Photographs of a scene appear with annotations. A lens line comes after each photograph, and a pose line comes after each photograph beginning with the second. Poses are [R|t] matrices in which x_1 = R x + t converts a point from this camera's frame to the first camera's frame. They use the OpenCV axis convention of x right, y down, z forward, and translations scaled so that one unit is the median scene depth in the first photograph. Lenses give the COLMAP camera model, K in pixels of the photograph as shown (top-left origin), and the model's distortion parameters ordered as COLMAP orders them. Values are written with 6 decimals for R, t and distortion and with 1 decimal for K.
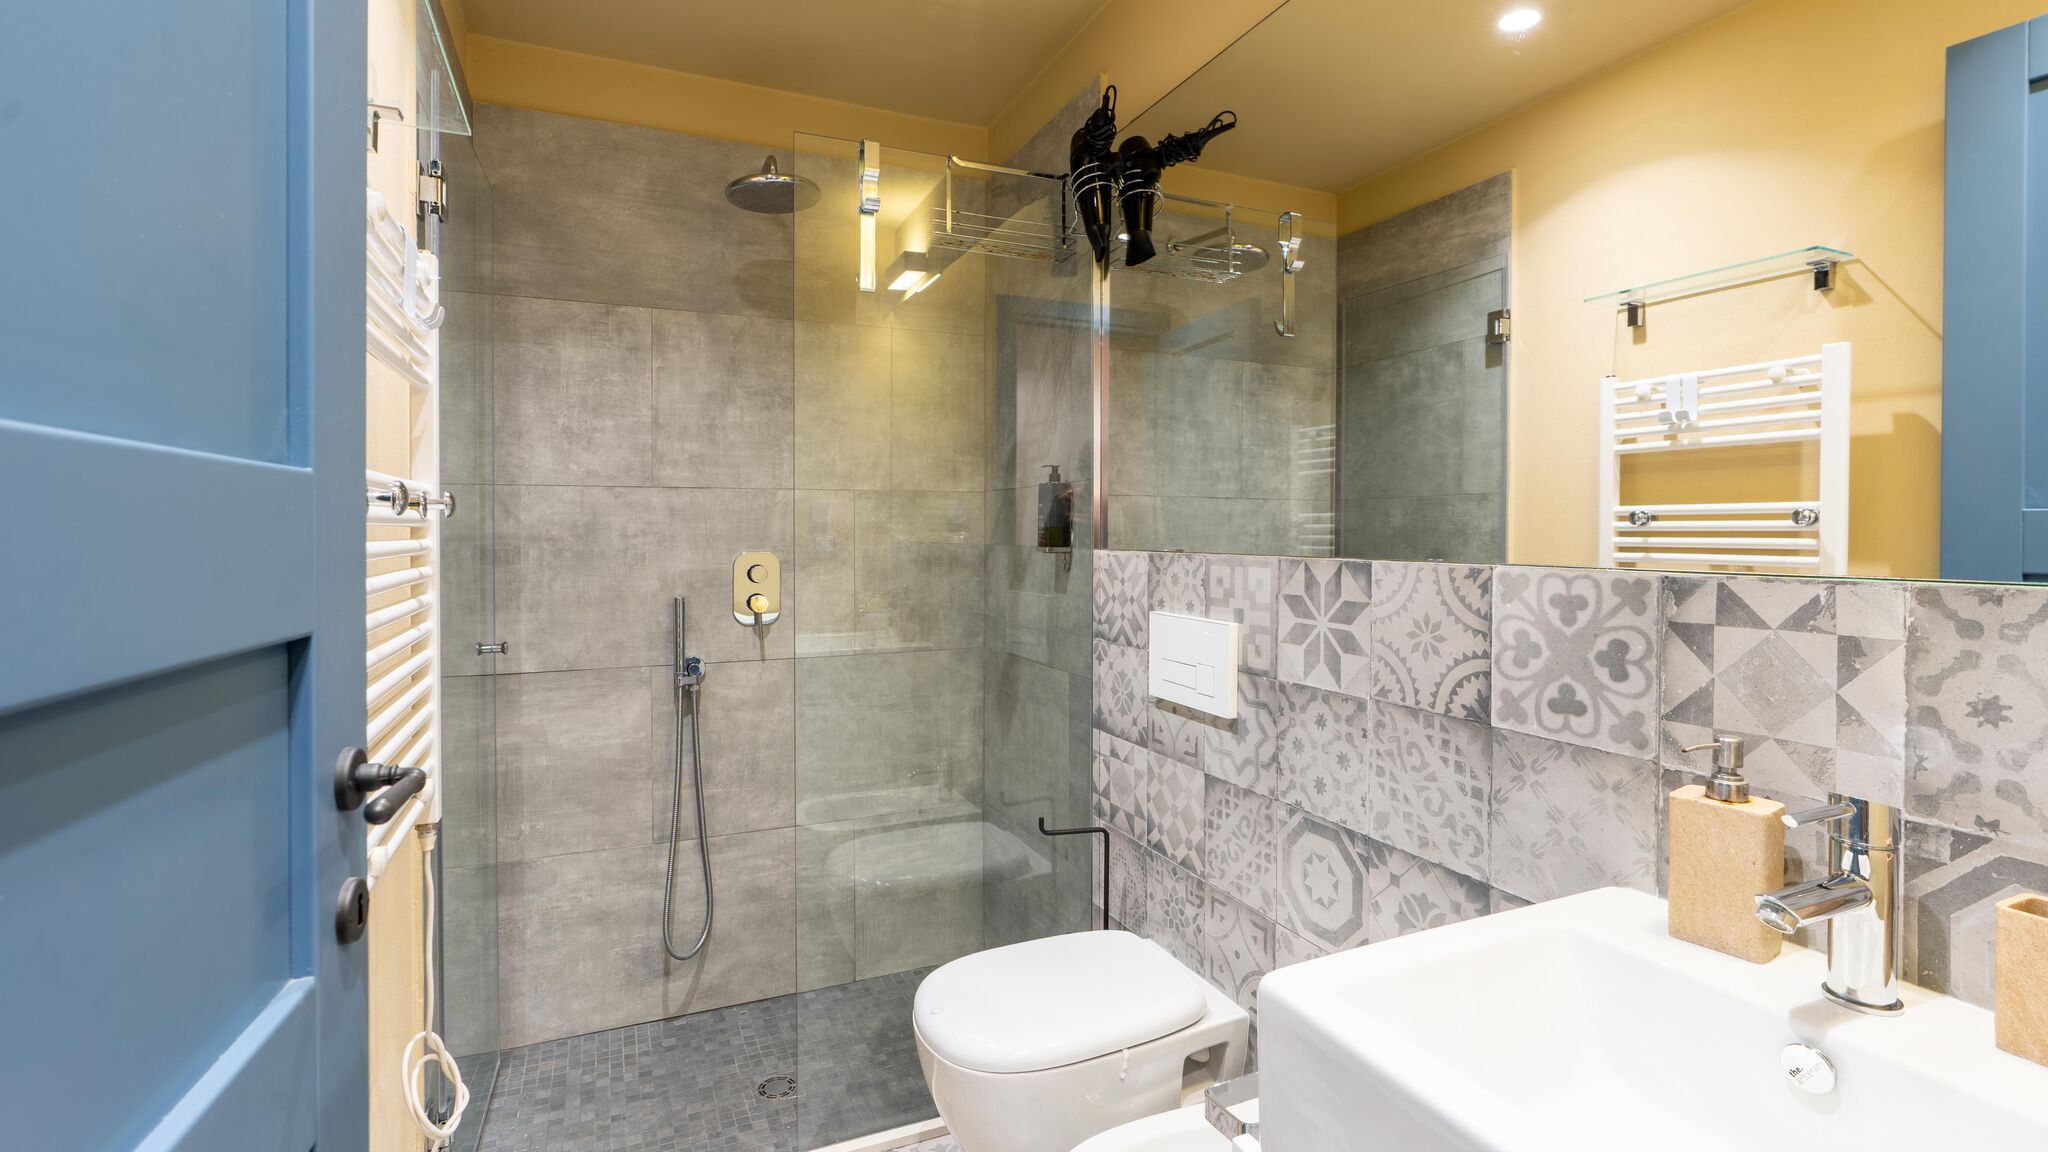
lens RADIAL K [[905.4, 0, 990.7], [0, 905.4, 566.1], [0, 0, 1]] dist [-0.002777, 0.000347]
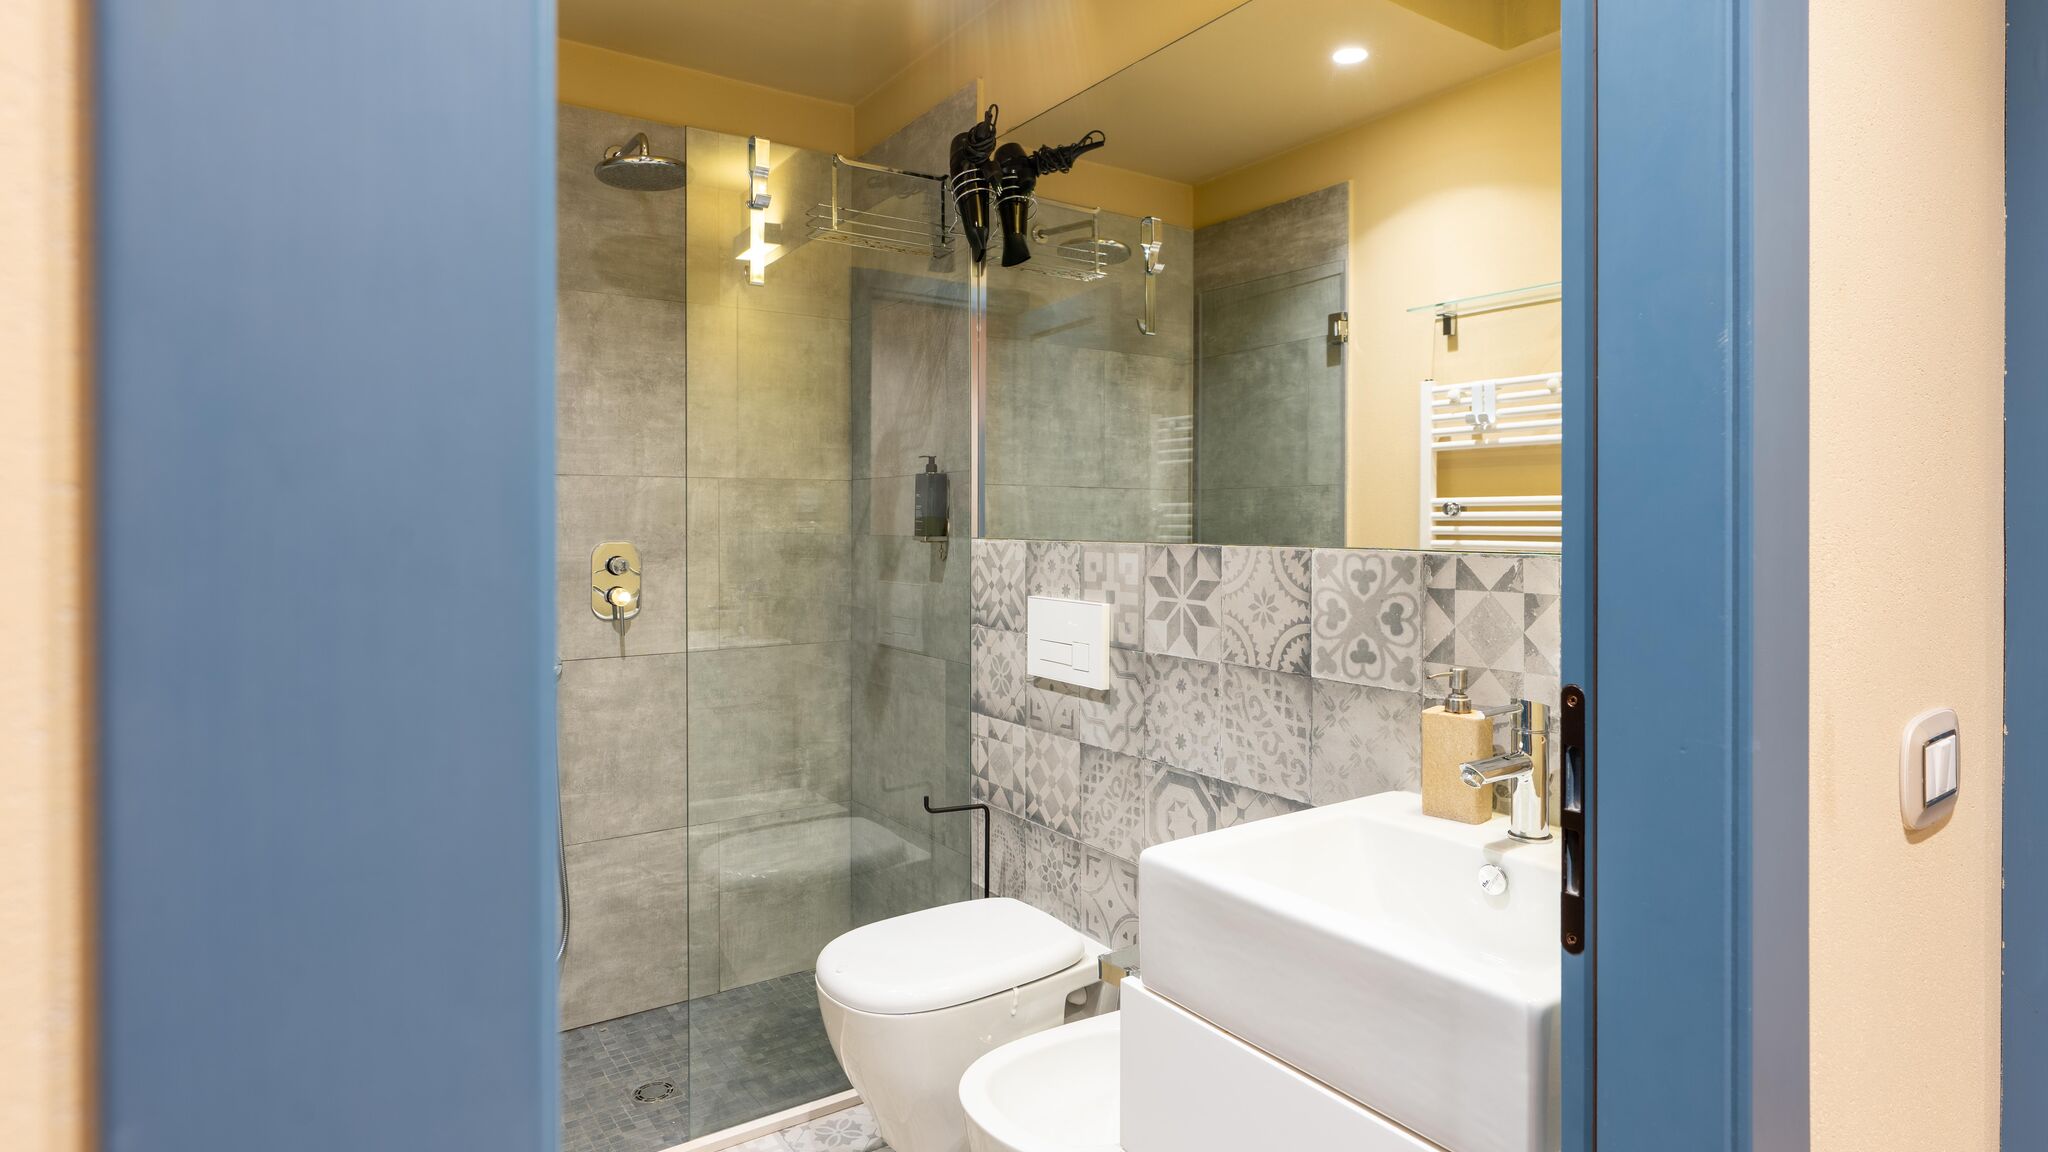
lens RADIAL K [[1079.7, 0, 1021.7], [0, 1079.7, 589.5], [0, 0, 1]] dist [0.013941, 0.000071]
pose [[0.978886, -0.013165, 0.203983, -0.085117], [0.008047, 0.999632, 0.025904, 0.008671], [-0.204249, -0.023716, 0.978632, -0.227318]]
